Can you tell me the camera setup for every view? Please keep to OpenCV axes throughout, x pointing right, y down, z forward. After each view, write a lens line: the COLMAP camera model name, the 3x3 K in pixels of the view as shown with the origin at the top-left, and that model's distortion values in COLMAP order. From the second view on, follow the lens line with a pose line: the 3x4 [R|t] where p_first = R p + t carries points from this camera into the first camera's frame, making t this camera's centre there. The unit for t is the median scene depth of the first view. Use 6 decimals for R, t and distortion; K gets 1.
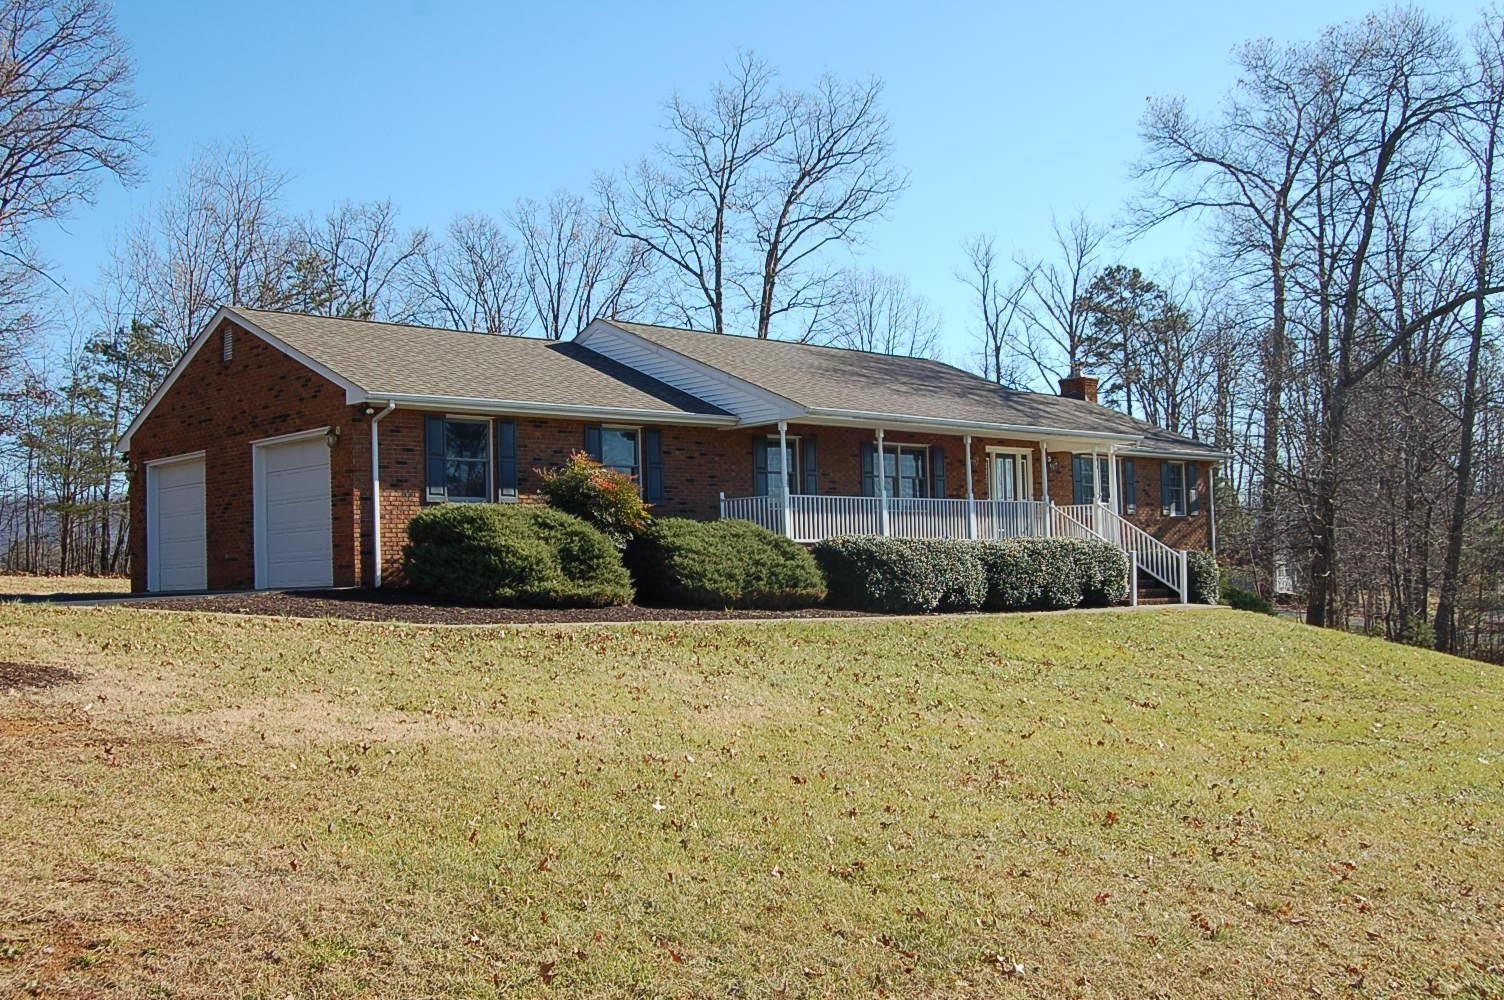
lens RADIAL K [[1528.4, 0, 754.7], [0, 1528.4, 500.1], [0, 0, 1]] dist [-0.066222, 0.000000]
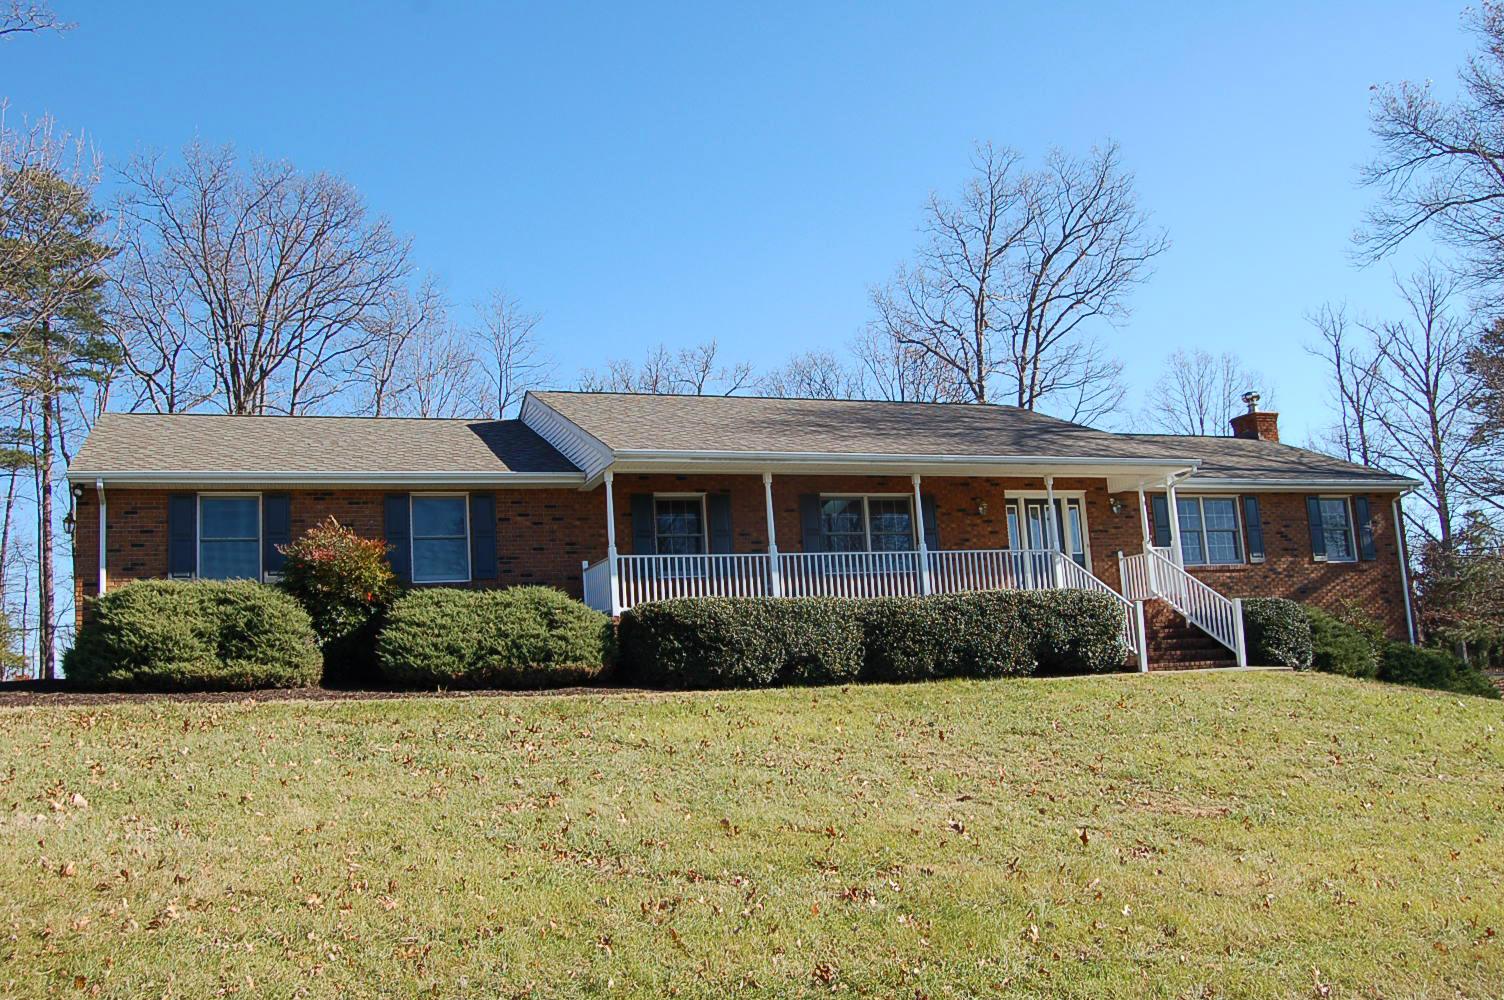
lens RADIAL K [[1333.8, 0, 760.0], [0, 1333.8, 511.7], [0, 0, 1]] dist [-0.079523, 0.018387]
pose [[0.921461, -0.089152, -0.378102, 0.353733], [0.057194, 0.993838, -0.094949, 0.044156], [0.384237, 0.065867, 0.920882, 0.322333]]
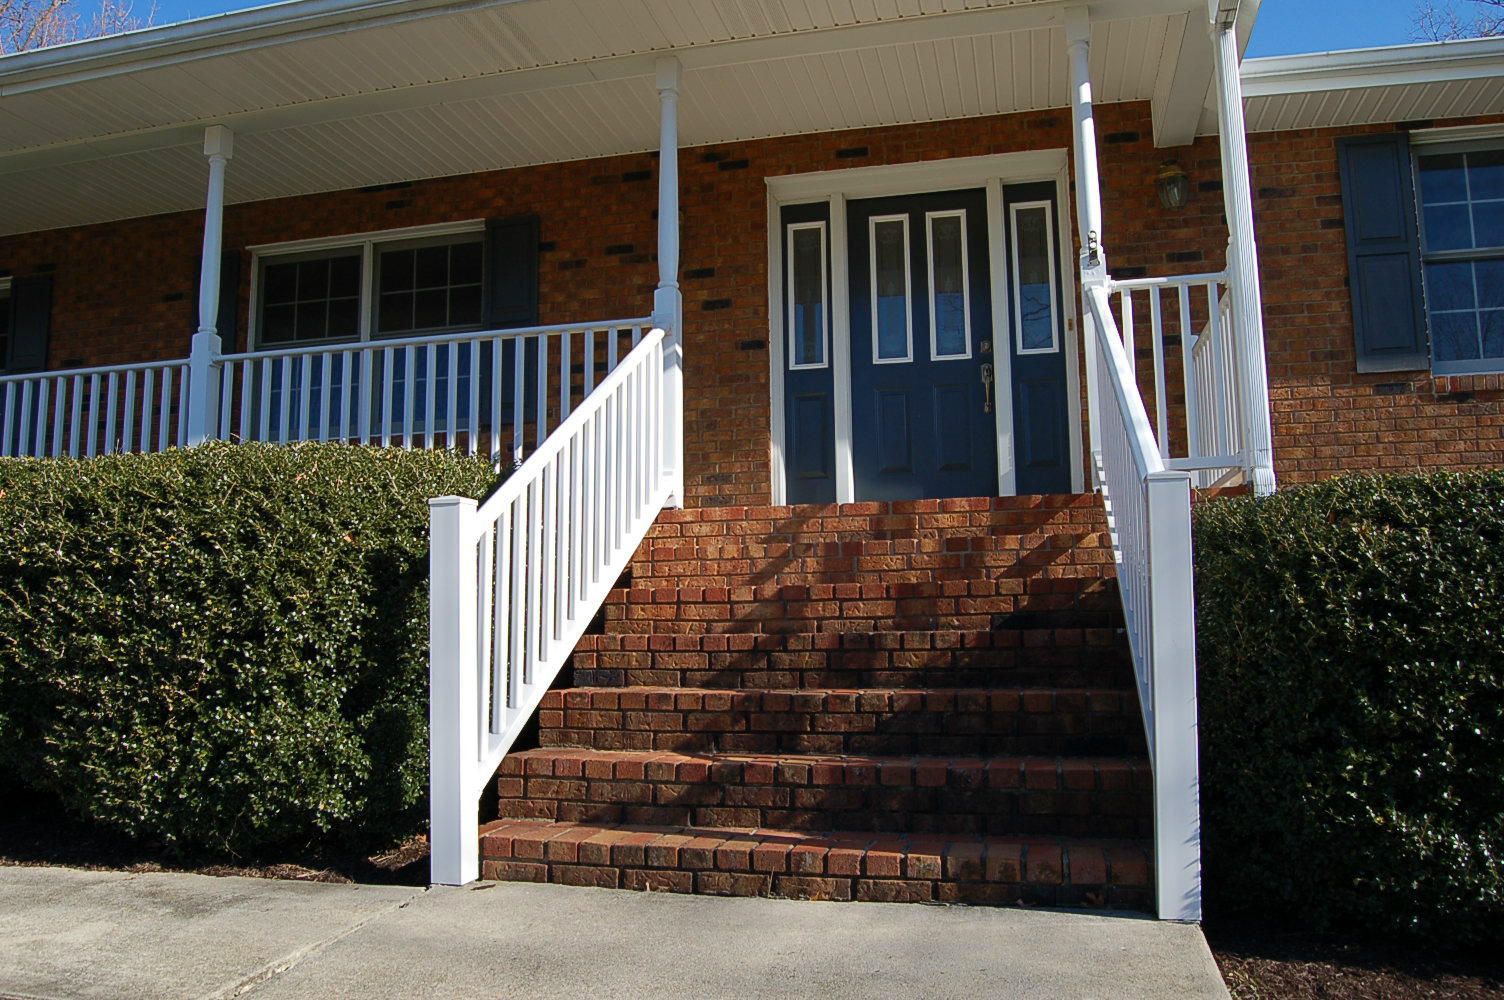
lens RADIAL K [[1178.5, 0, 760.8], [0, 1178.5, 511.7], [0, 0, 1]] dist [-0.092197, 0.035143]
pose [[0.535137, -0.076977, -0.841251, 0.382348], [0.039987, 0.997032, -0.065794, 0.046336], [0.843818, 0.001570, 0.536626, 1.032815]]
